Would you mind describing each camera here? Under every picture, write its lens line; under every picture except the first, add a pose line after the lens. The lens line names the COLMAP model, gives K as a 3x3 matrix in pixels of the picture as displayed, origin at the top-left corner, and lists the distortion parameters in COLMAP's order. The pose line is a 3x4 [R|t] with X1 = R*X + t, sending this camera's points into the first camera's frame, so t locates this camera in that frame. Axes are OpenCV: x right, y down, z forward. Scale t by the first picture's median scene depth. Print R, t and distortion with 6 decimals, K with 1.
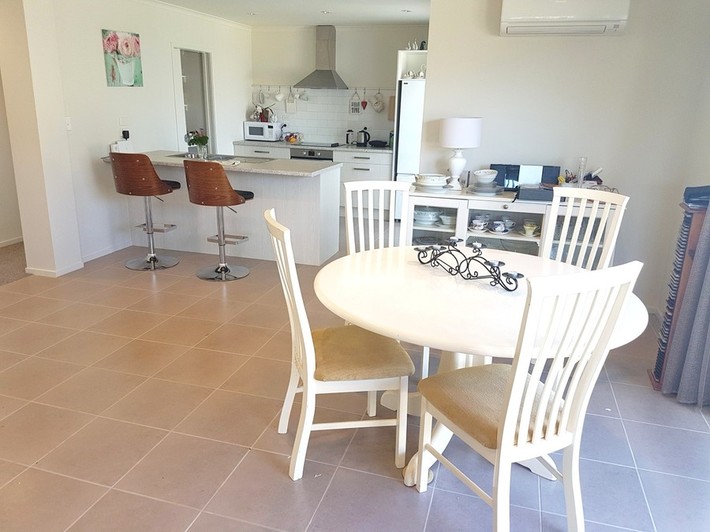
lens RADIAL K [[544.2, 0, 372.5], [0, 544.2, 287.6], [0, 0, 1]] dist [0.045444, 0.000400]
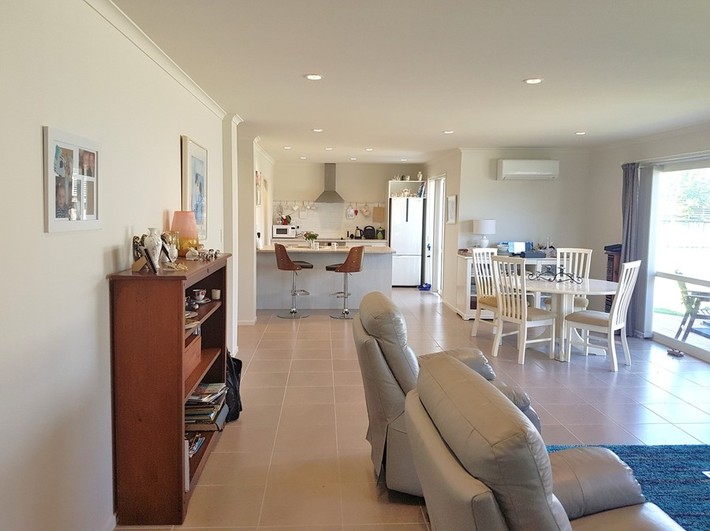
lens RADIAL K [[543.9, 0, 355.0], [0, 543.9, 265.5], [0, 0, 1]] dist [0.004071, -0.004016]
pose [[0.948284, -0.045510, 0.314143, -0.494888], [0.112536, 0.973586, -0.198662, 0.100526], [-0.296804, 0.223740, 0.928358, -0.341180]]
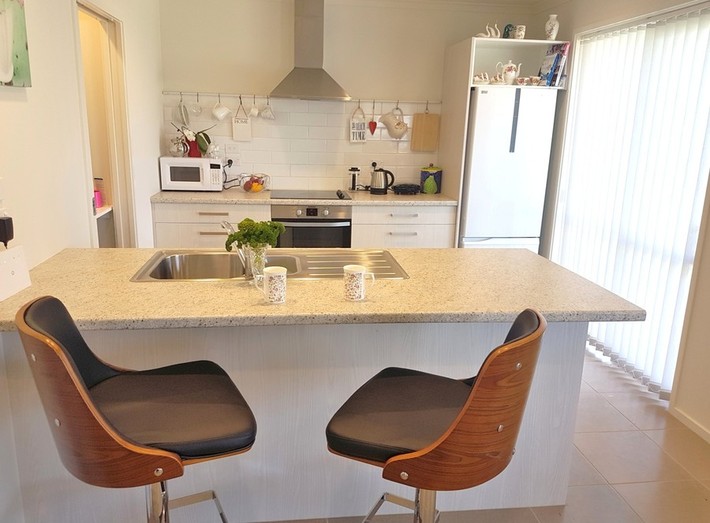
lens RADIAL K [[560.0, 0, 355.0], [0, 560.0, 261.5], [0, 0, 1]] dist [0.098876, -0.002987]
pose [[0.925668, -0.093133, 0.366695, -0.281512], [0.120426, 0.991348, -0.052218, -0.156156], [-0.358659, 0.092496, 0.928875, 0.441896]]
